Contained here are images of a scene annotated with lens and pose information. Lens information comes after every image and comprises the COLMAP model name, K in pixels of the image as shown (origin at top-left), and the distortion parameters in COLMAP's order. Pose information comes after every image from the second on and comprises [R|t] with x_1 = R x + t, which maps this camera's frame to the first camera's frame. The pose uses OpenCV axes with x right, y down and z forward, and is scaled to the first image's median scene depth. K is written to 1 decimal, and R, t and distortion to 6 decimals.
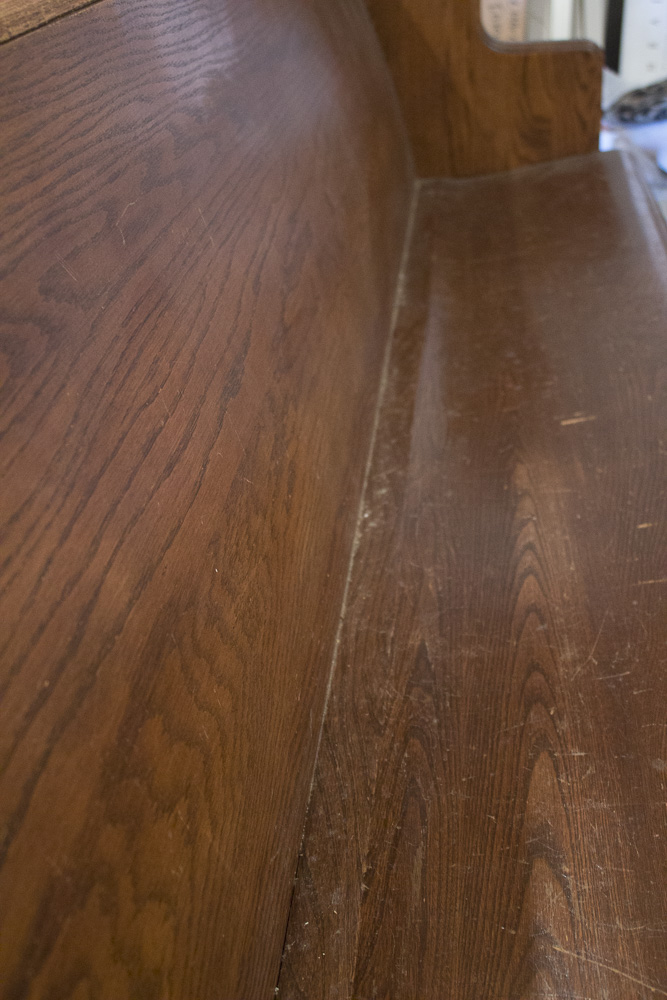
lens RADIAL K [[764.1, 0, 334.1], [0, 764.1, 501.2], [0, 0, 1]] dist [-0.045672, -0.001770]
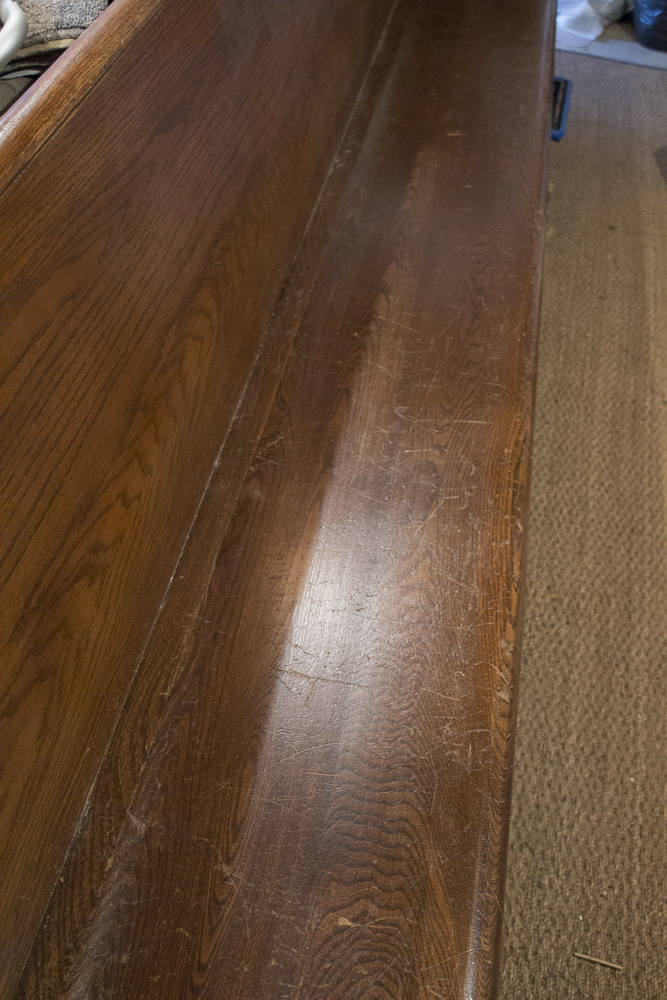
lens RADIAL K [[1177.2, 0, 335.1], [0, 1177.2, 499.0], [0, 0, 1]] dist [0.001666, 0.000000]
pose [[0.984710, 0.162739, 0.062154, -0.011144], [-0.170132, 0.975092, 0.142303, 0.474370], [-0.037447, -0.150701, 0.987870, -2.314091]]
